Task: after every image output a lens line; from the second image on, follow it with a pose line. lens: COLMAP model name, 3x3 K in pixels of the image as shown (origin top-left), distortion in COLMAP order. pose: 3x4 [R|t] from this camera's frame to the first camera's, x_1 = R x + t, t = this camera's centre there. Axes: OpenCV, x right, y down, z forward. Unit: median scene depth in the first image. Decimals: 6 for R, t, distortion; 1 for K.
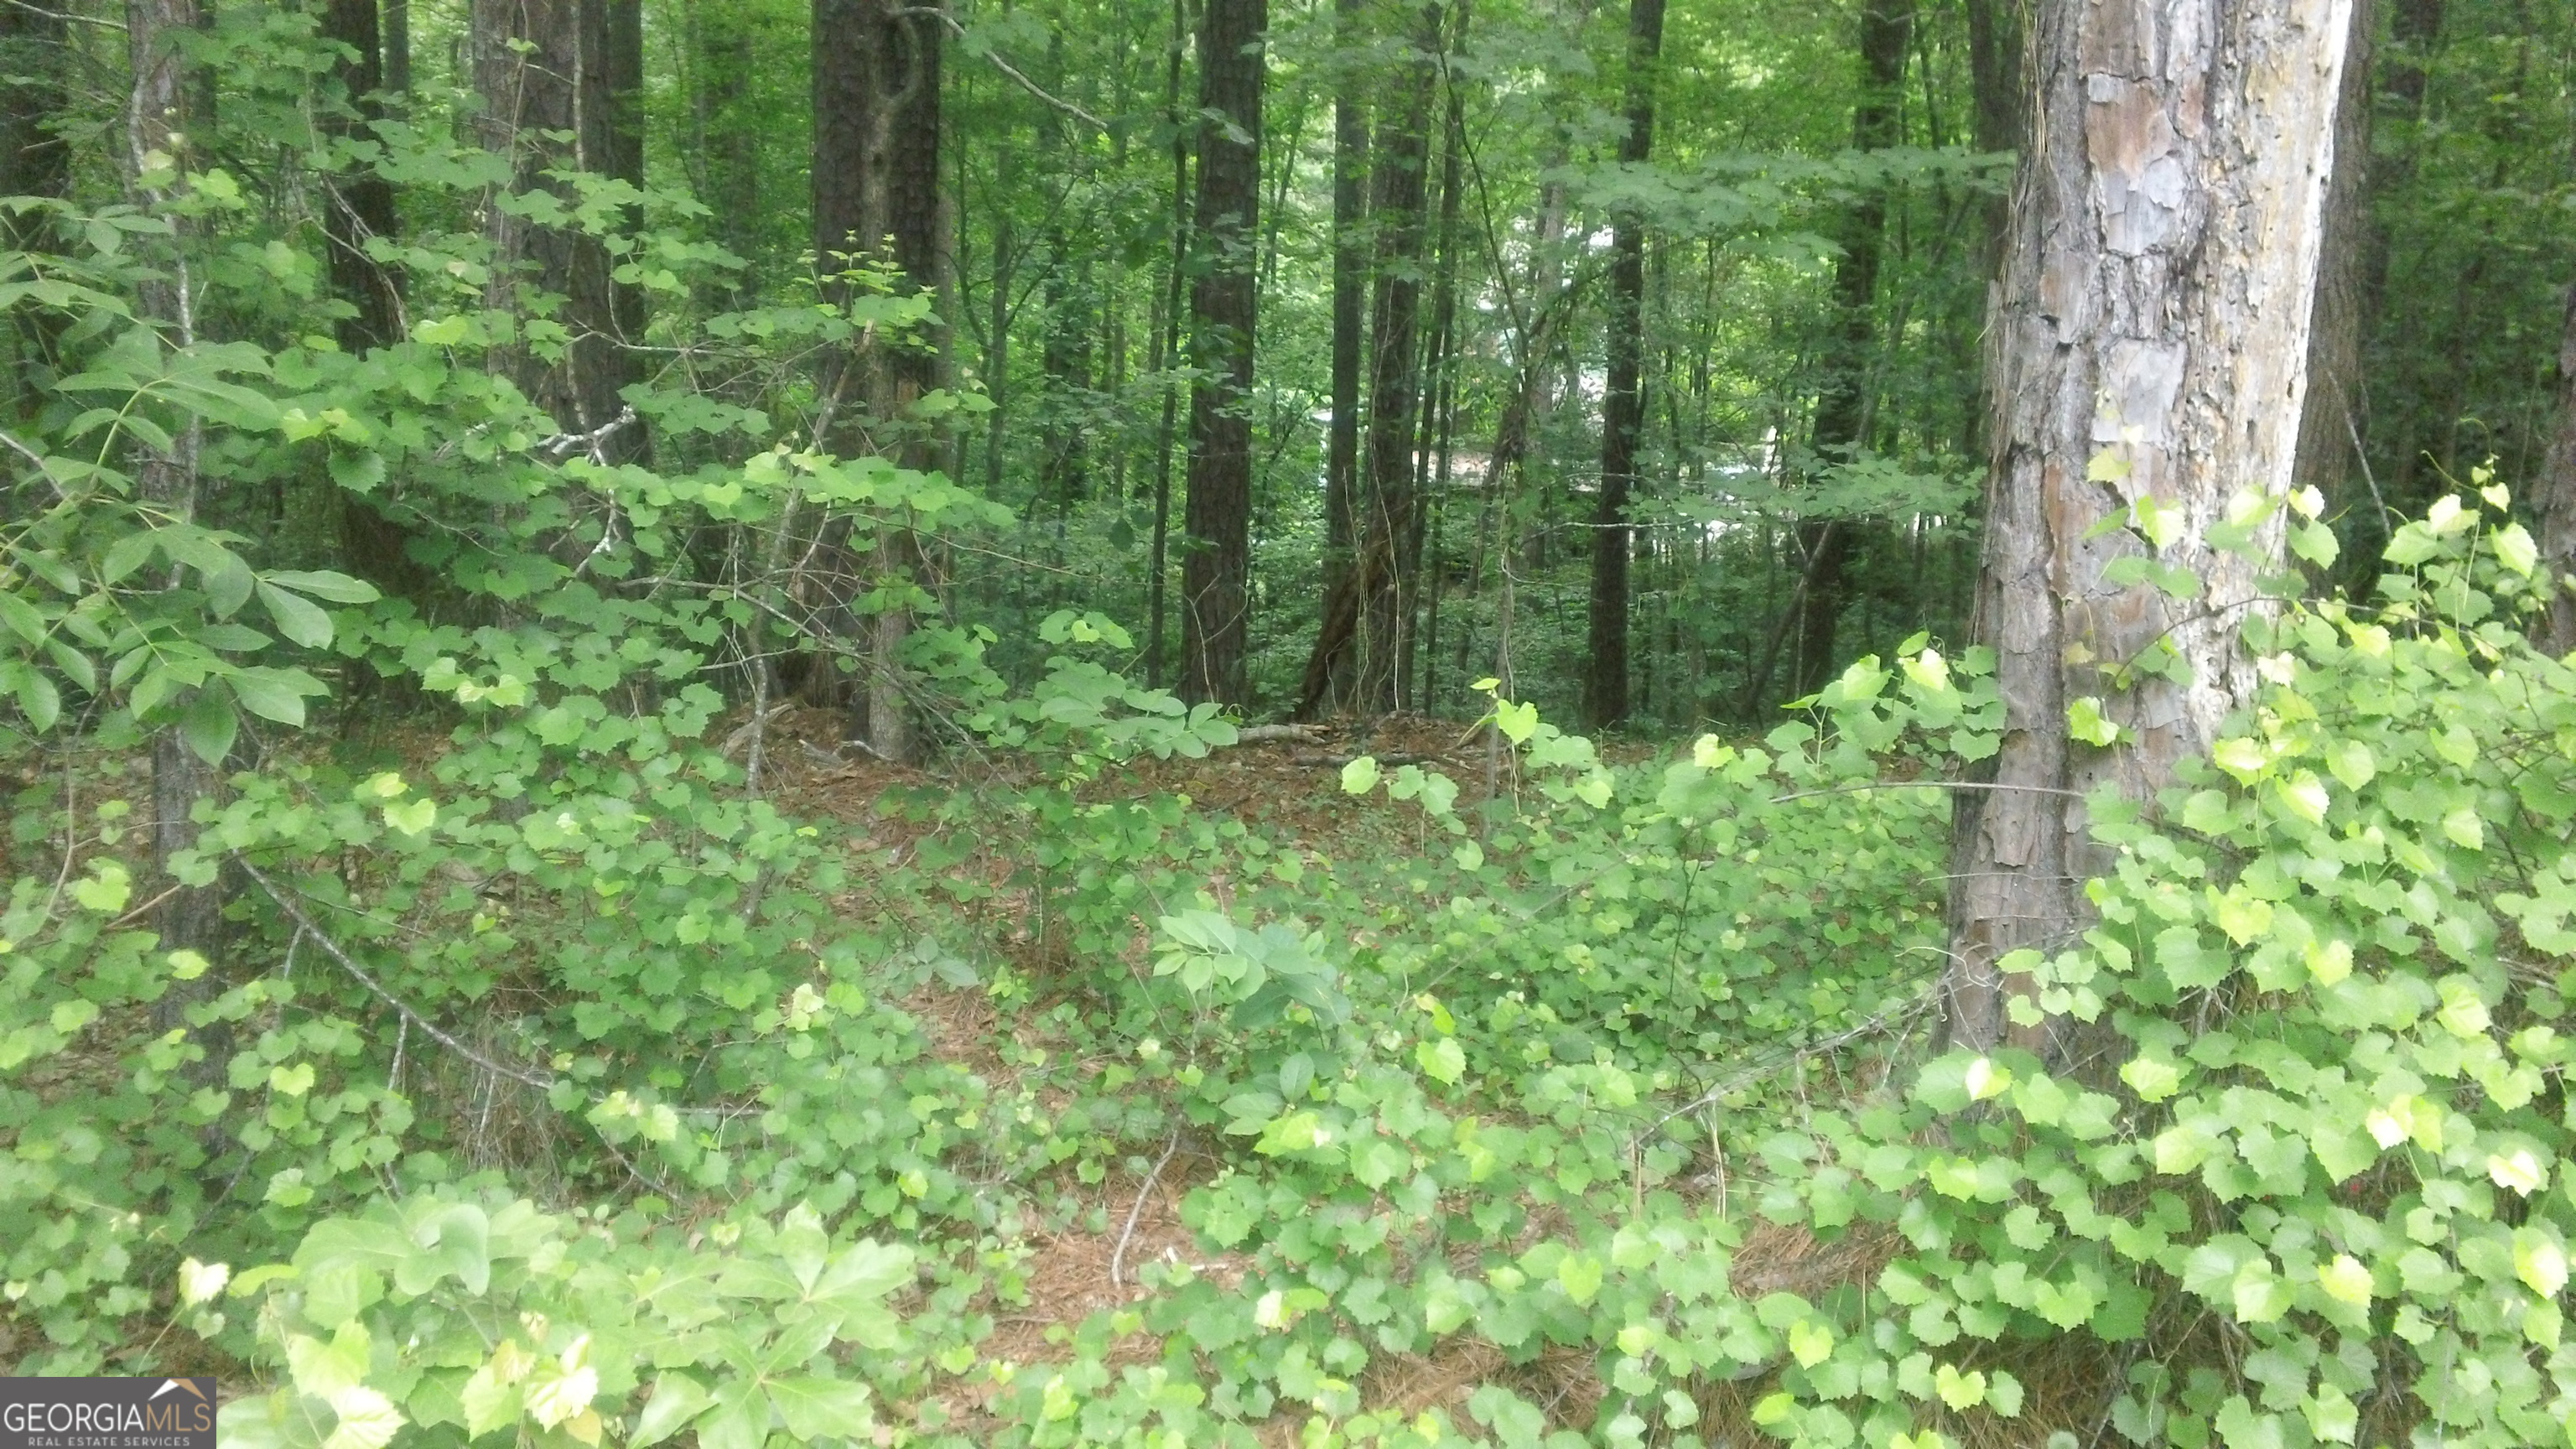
lens RADIAL K [[2685.7, 0, 1268.5], [0, 2685.7, 737.8], [0, 0, 1]] dist [0.054288, 0.000000]
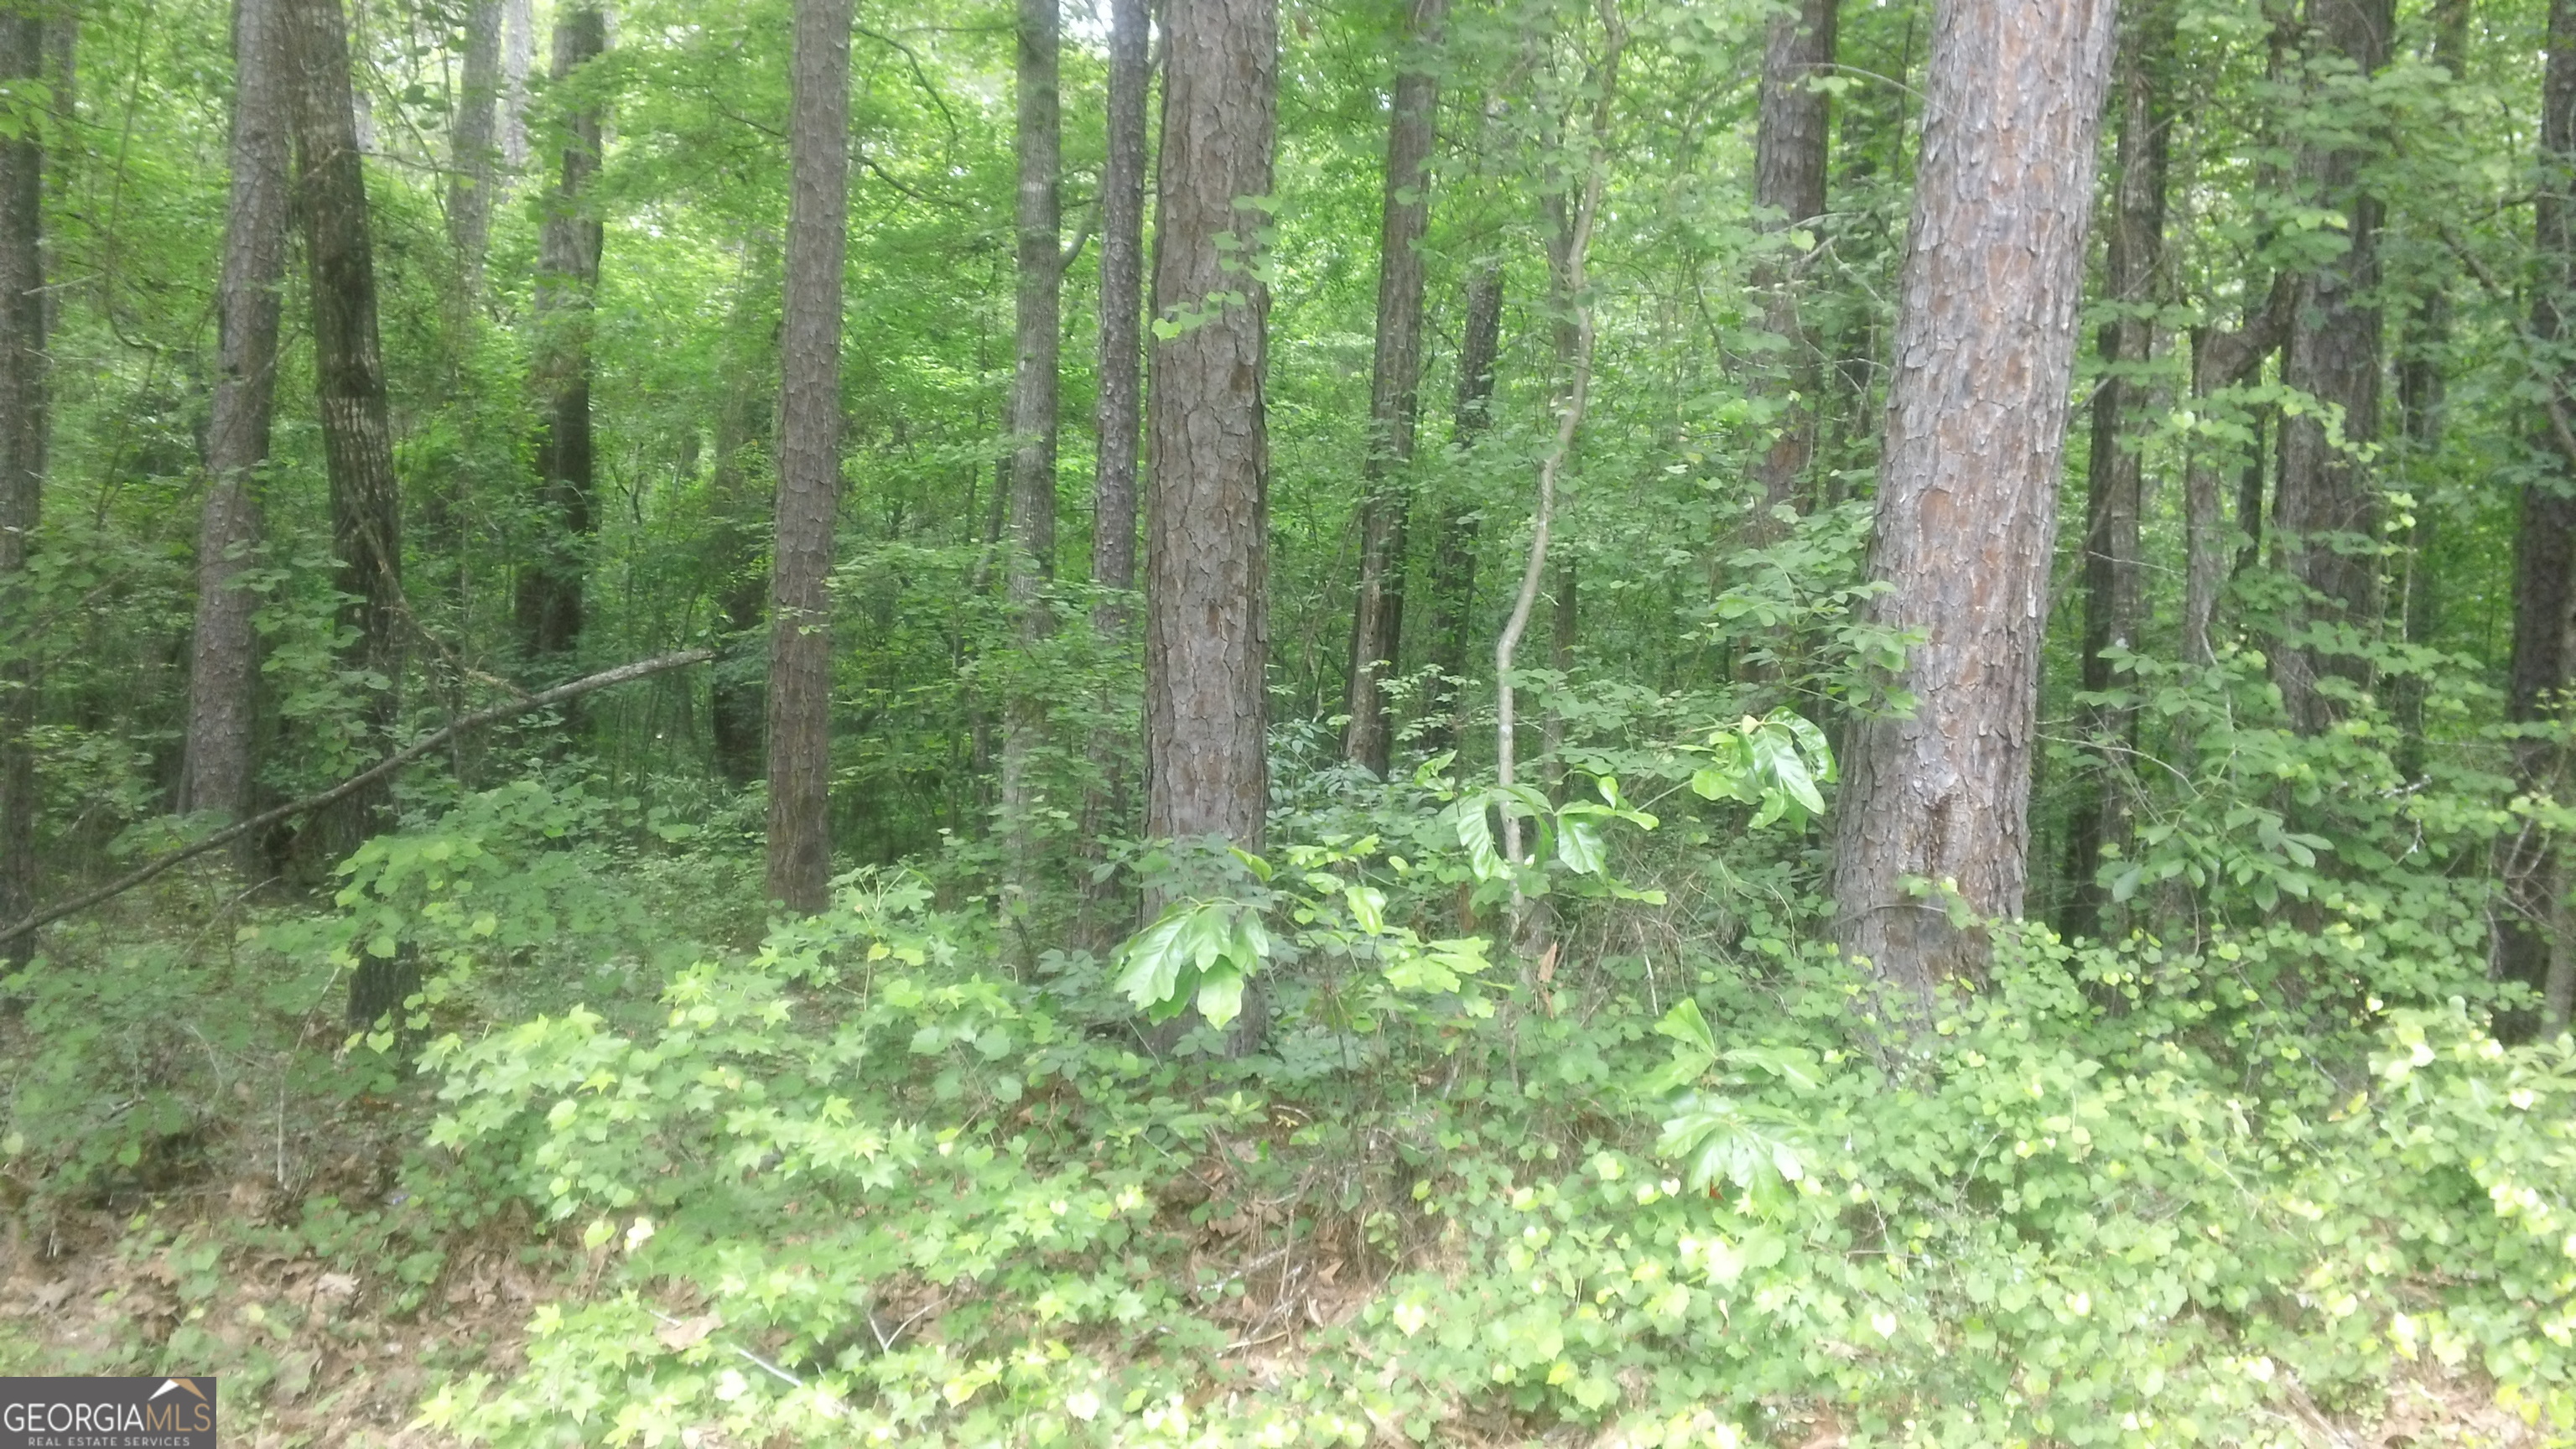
lens RADIAL K [[2685.7, 0, 1215.4], [0, 2685.7, 745.4], [0, 0, 1]] dist [0.054288, 0.000000]
pose [[0.829359, 0.035097, -0.557613, 0.116853], [-0.116616, 0.986918, -0.111329, 0.182626], [0.546410, 0.157359, 0.822602, -1.104949]]
